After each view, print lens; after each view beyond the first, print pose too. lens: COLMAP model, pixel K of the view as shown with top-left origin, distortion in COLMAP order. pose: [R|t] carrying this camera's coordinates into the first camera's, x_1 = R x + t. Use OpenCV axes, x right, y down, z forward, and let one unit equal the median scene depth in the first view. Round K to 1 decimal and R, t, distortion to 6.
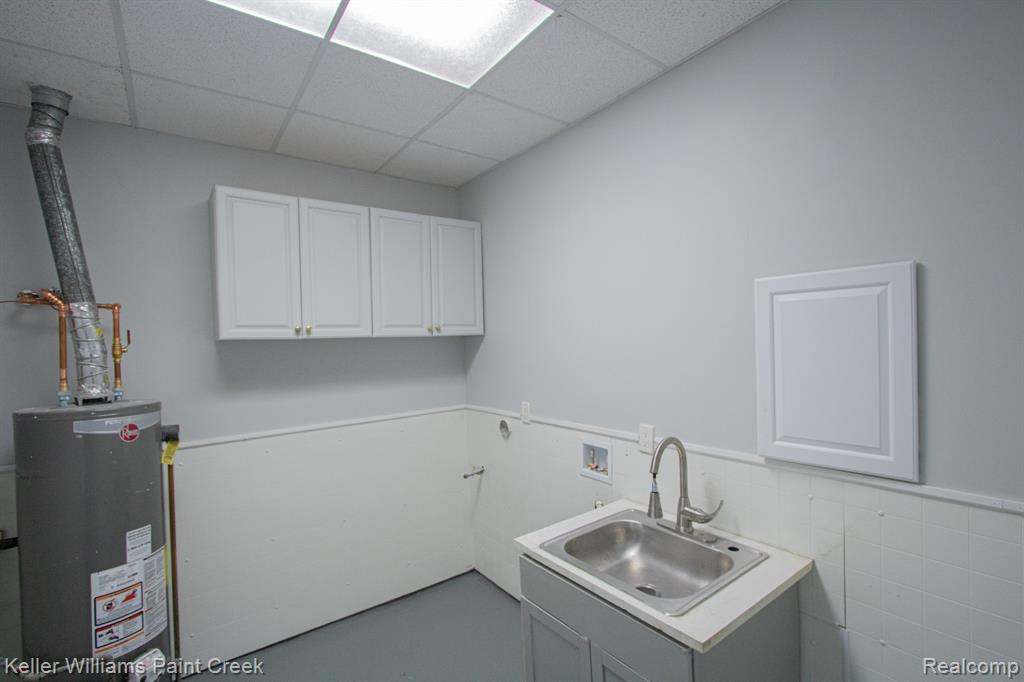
lens RADIAL K [[478.8, 0, 522.7], [0, 478.8, 342.7], [0, 0, 1]] dist [-0.009386, 0.000142]
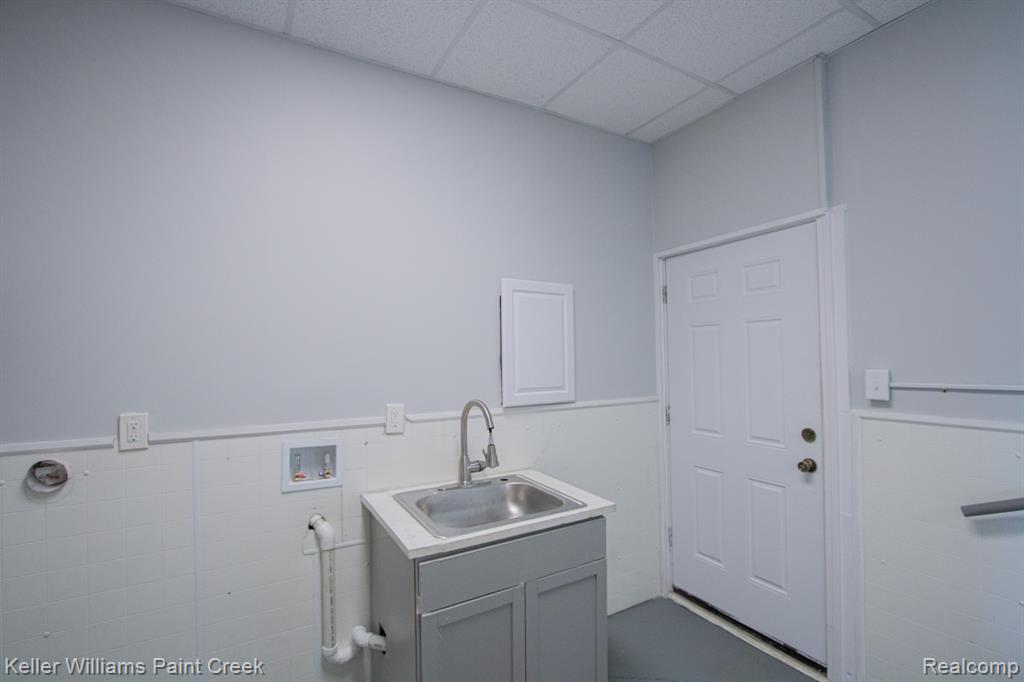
lens RADIAL K [[478.8, 0, 522.7], [0, 478.8, 342.7], [0, 0, 1]] dist [-0.009386, 0.000142]
pose [[0.094834, 0.069895, 0.993036, -0.781731], [0.021116, 0.997166, -0.072202, 0.139213], [-0.995269, 0.027817, 0.093089, 0.735087]]
